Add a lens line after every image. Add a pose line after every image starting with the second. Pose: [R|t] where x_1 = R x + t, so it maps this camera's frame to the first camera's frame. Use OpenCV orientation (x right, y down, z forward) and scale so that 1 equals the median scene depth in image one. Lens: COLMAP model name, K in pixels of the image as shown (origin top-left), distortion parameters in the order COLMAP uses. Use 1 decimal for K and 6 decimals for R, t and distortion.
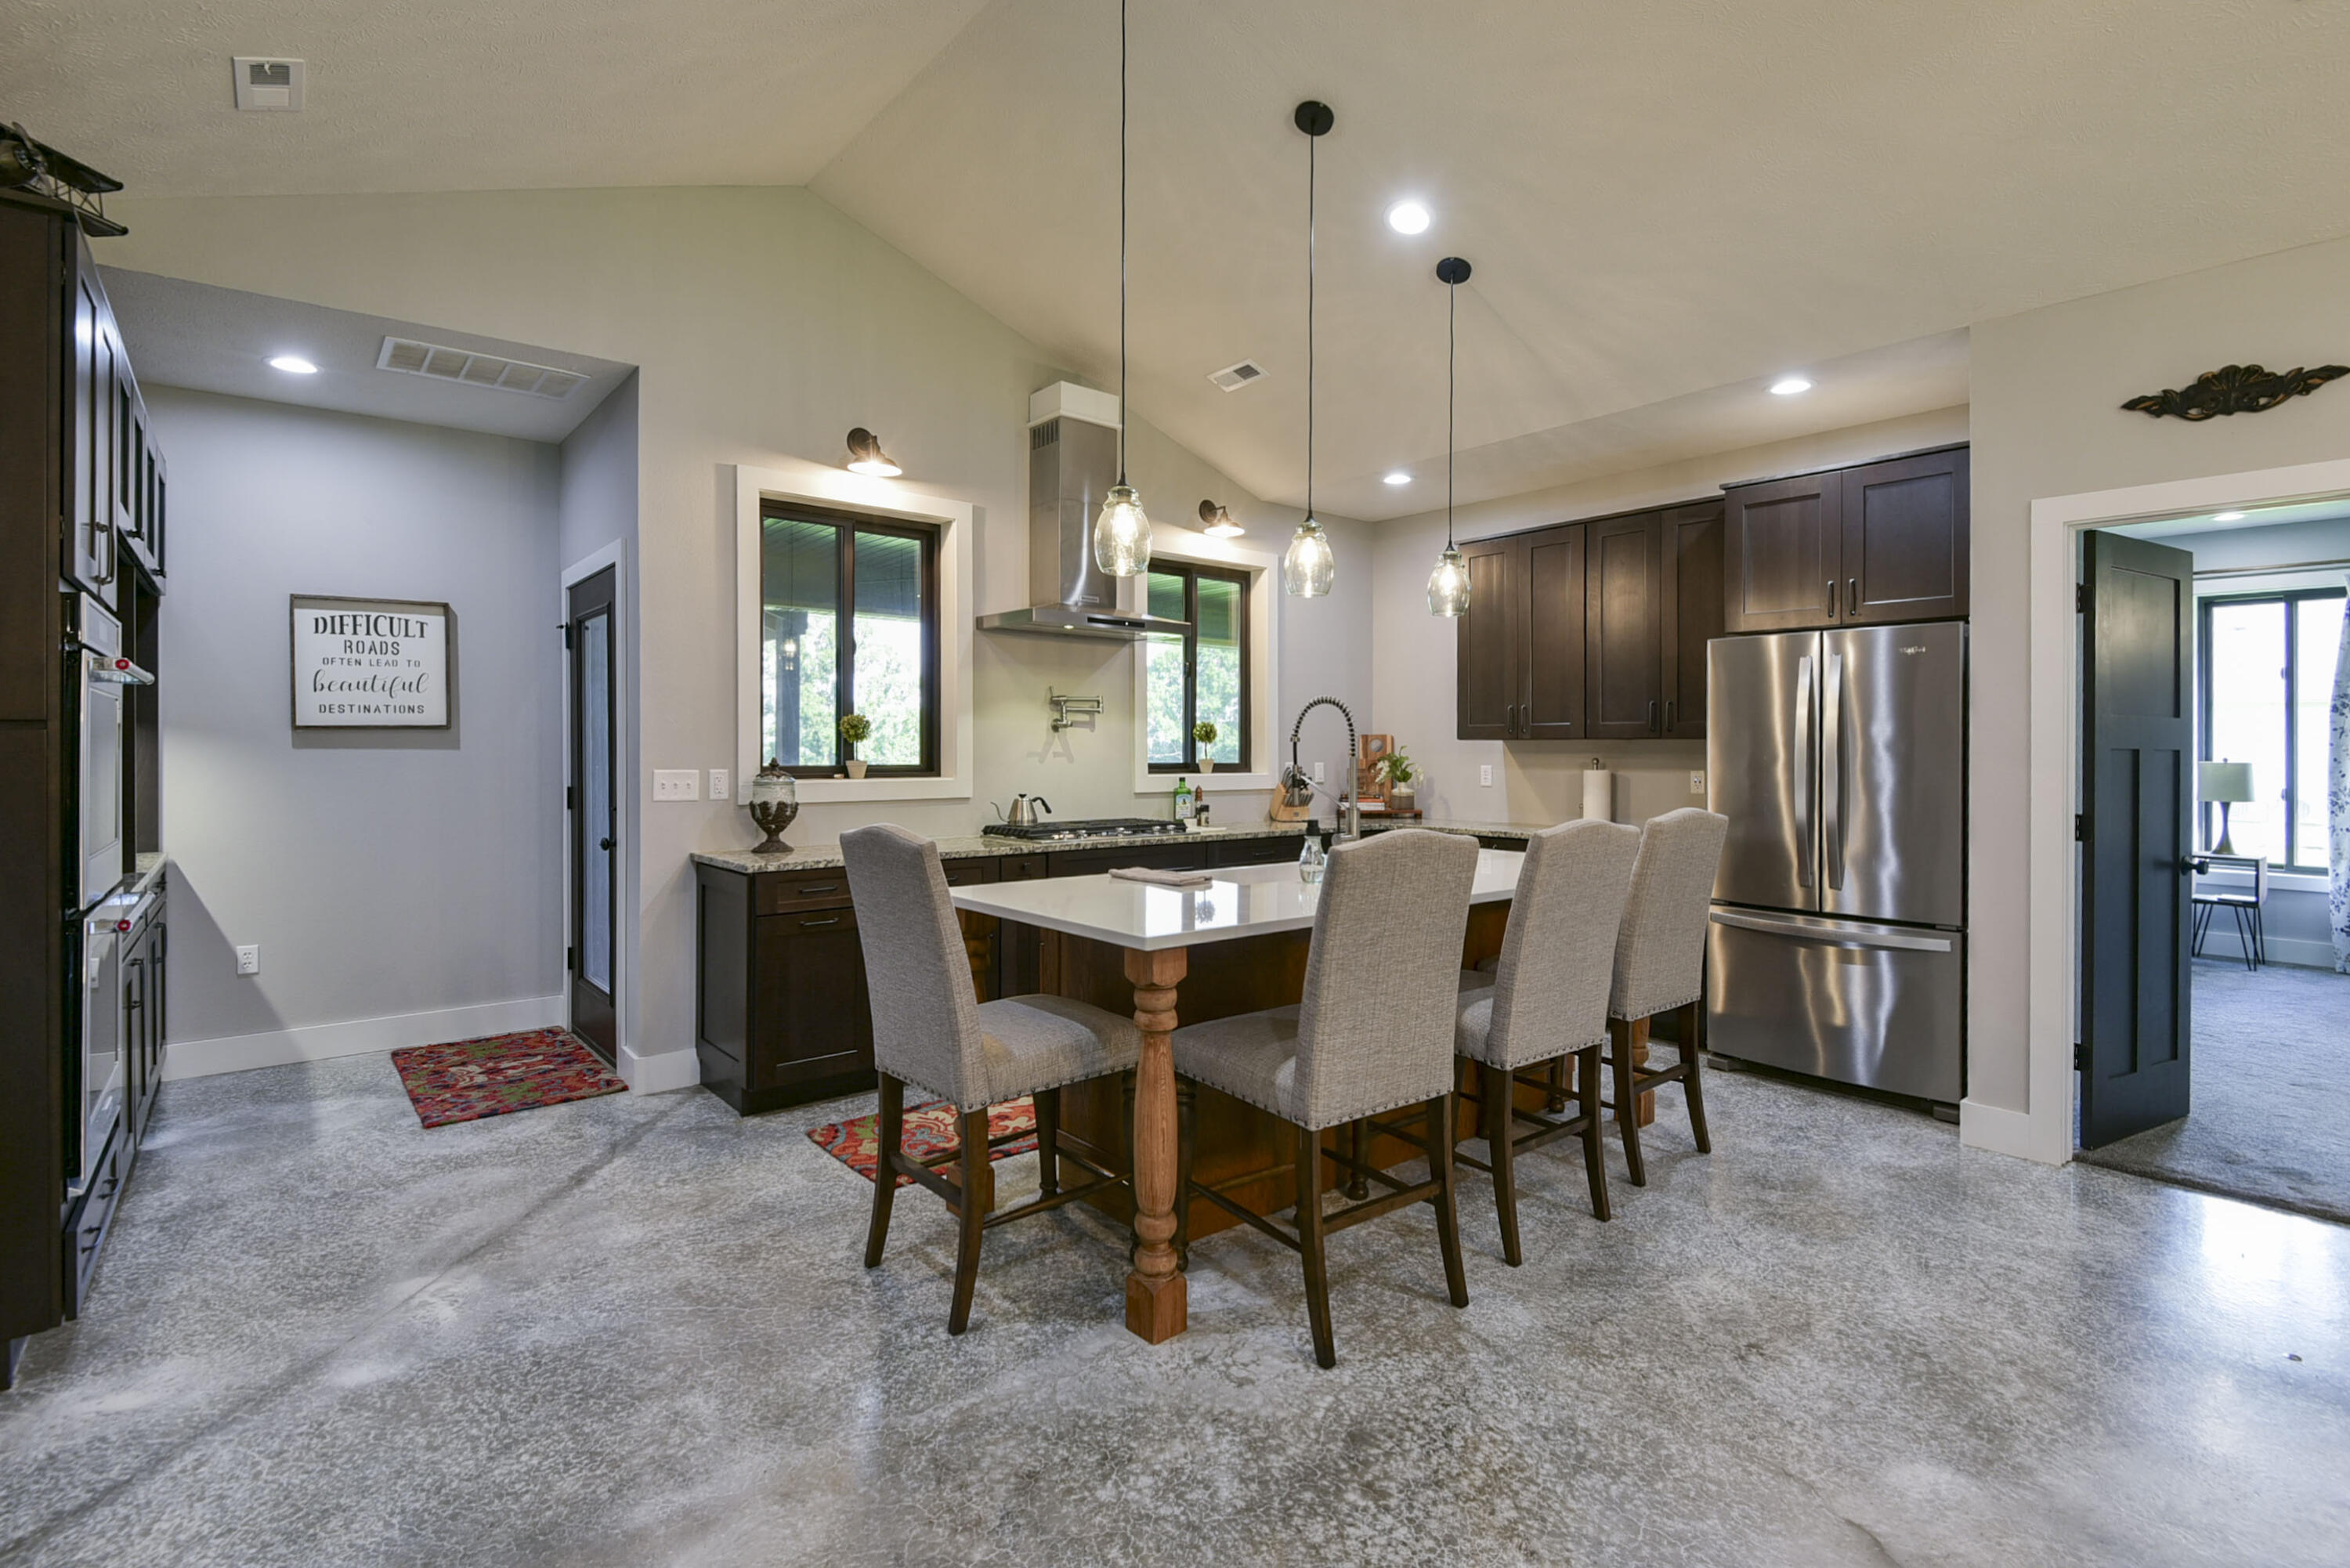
lens RADIAL K [[1085.5, 0, 1177.9], [0, 1085.5, 740.7], [0, 0, 1]] dist [0.011786, -0.011901]
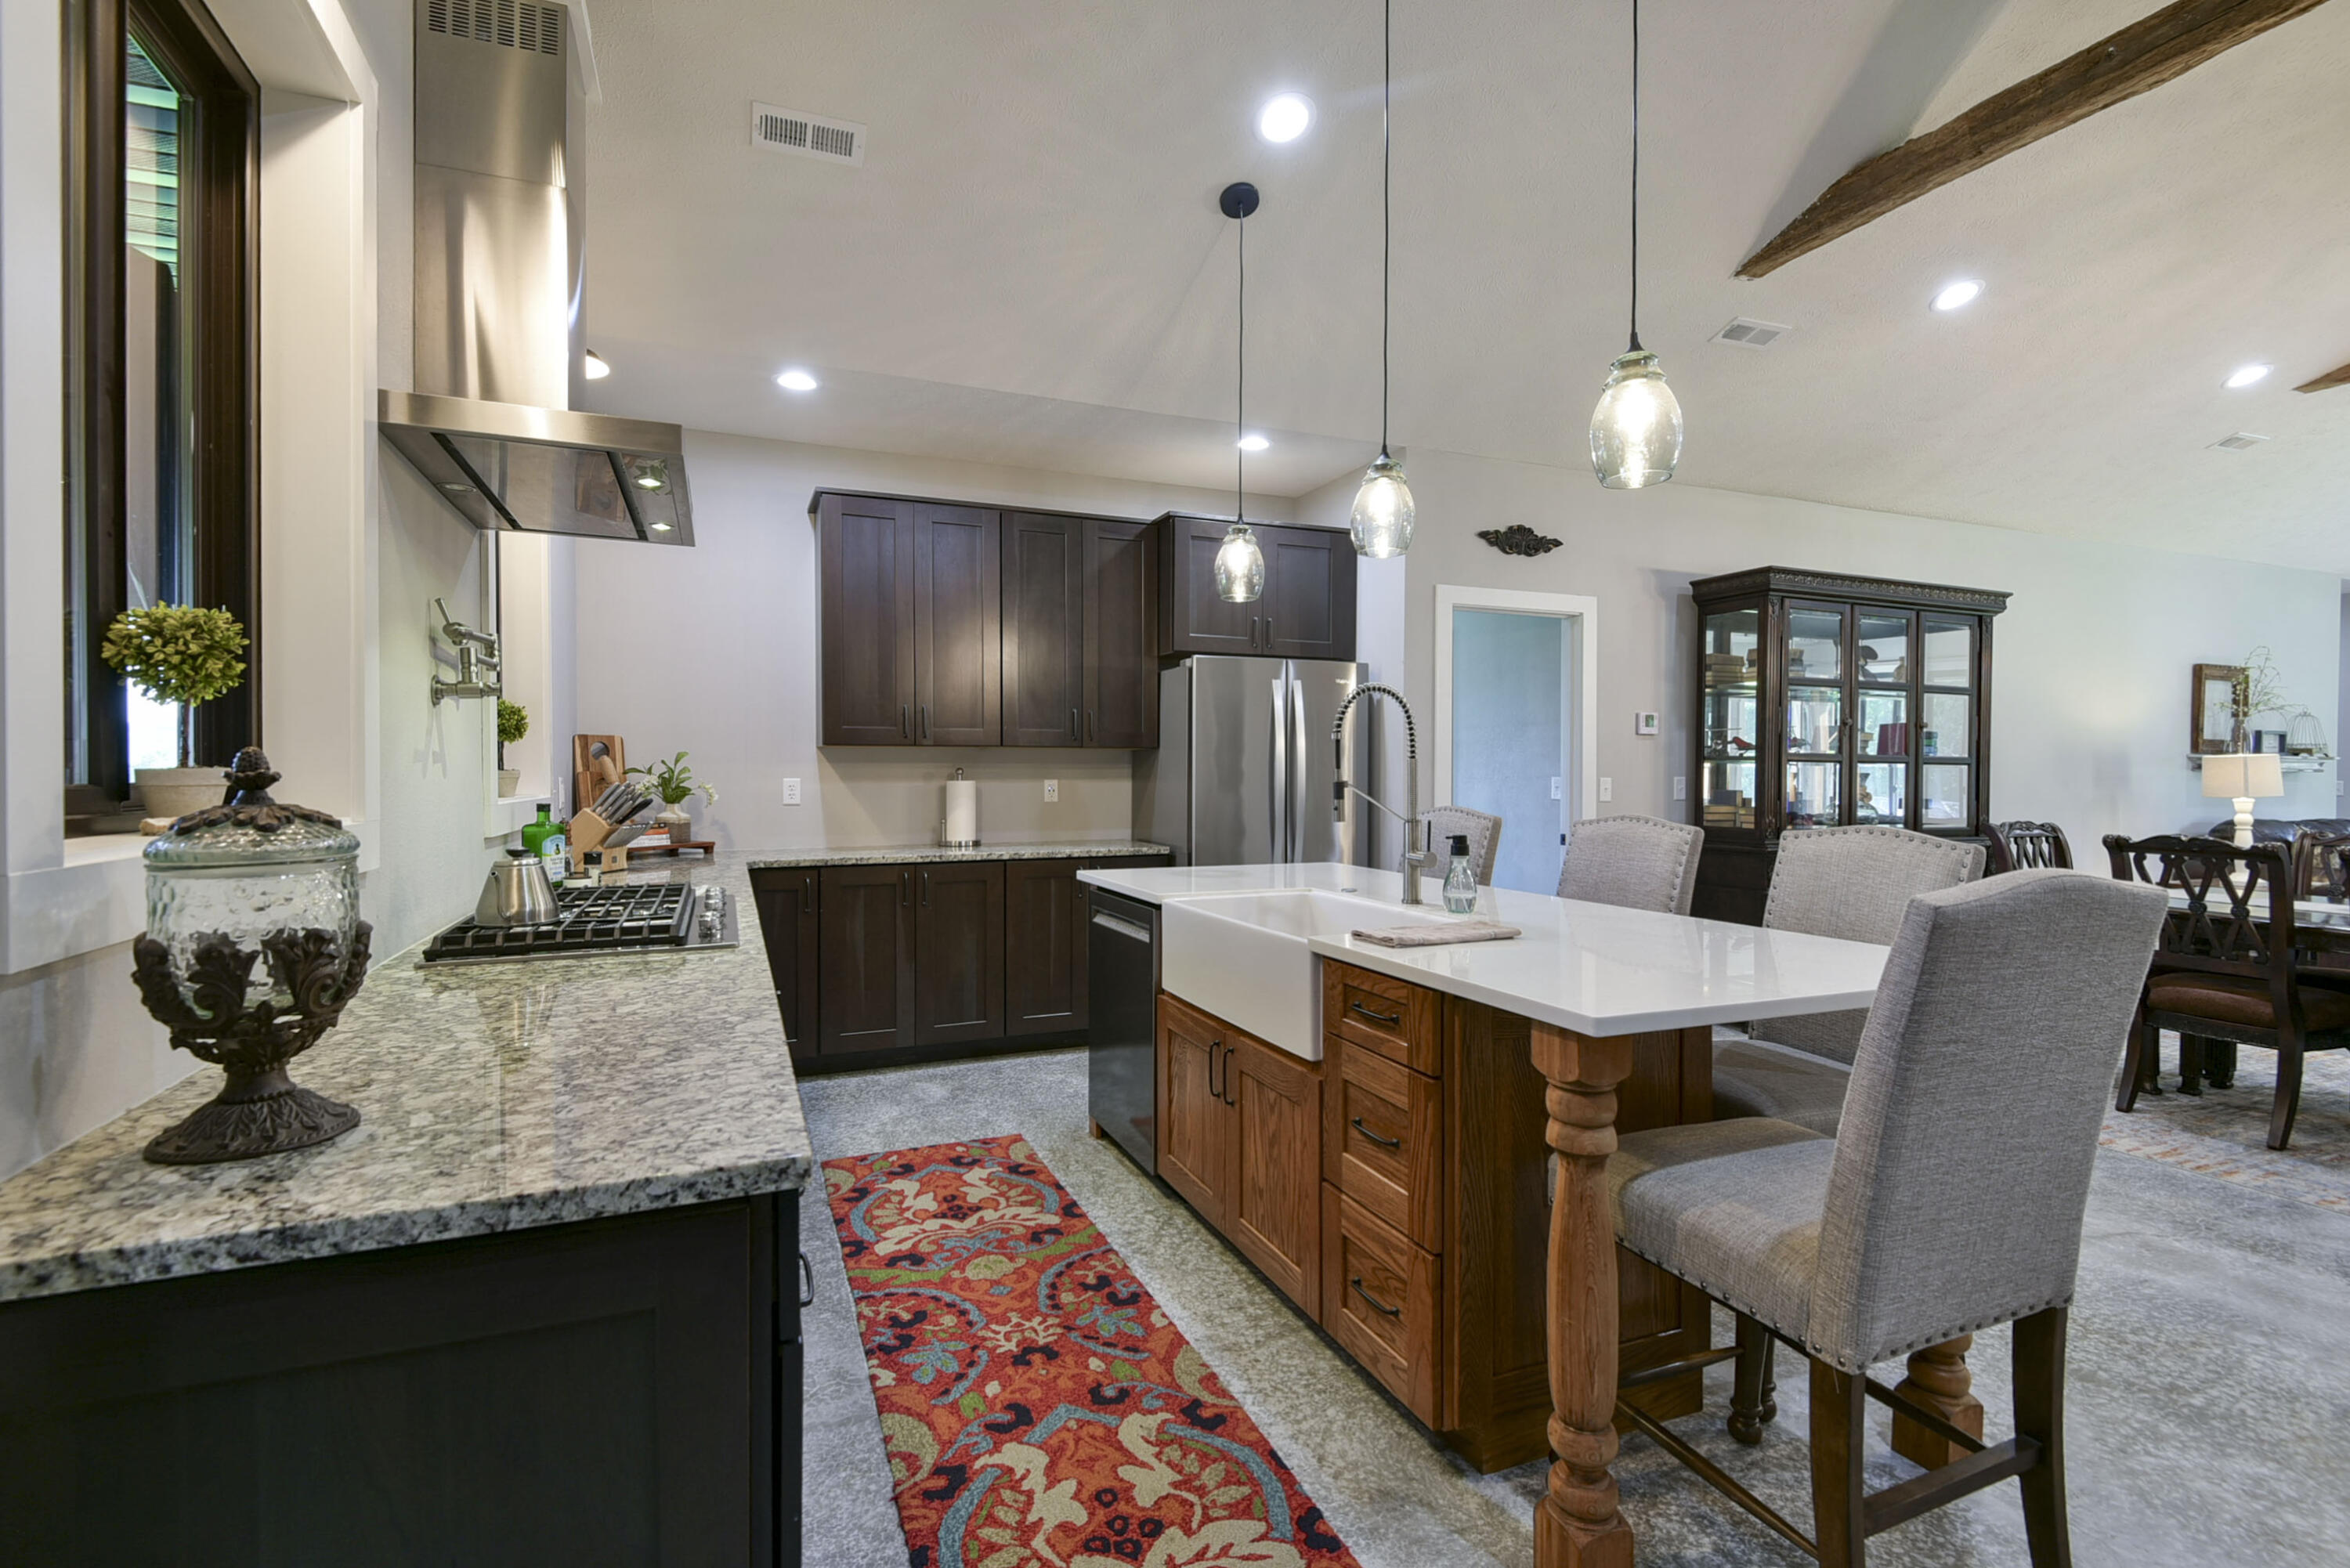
lens RADIAL K [[1085.5, 0, 1133.1], [0, 1085.5, 753.5], [0, 0, 1]] dist [0.011786, -0.011901]
pose [[0.310106, 0.012025, 0.950626, -0.478718], [-0.008057, 0.999917, -0.010020, 0.013780], [-0.950668, -0.004552, 0.310178, 0.645227]]
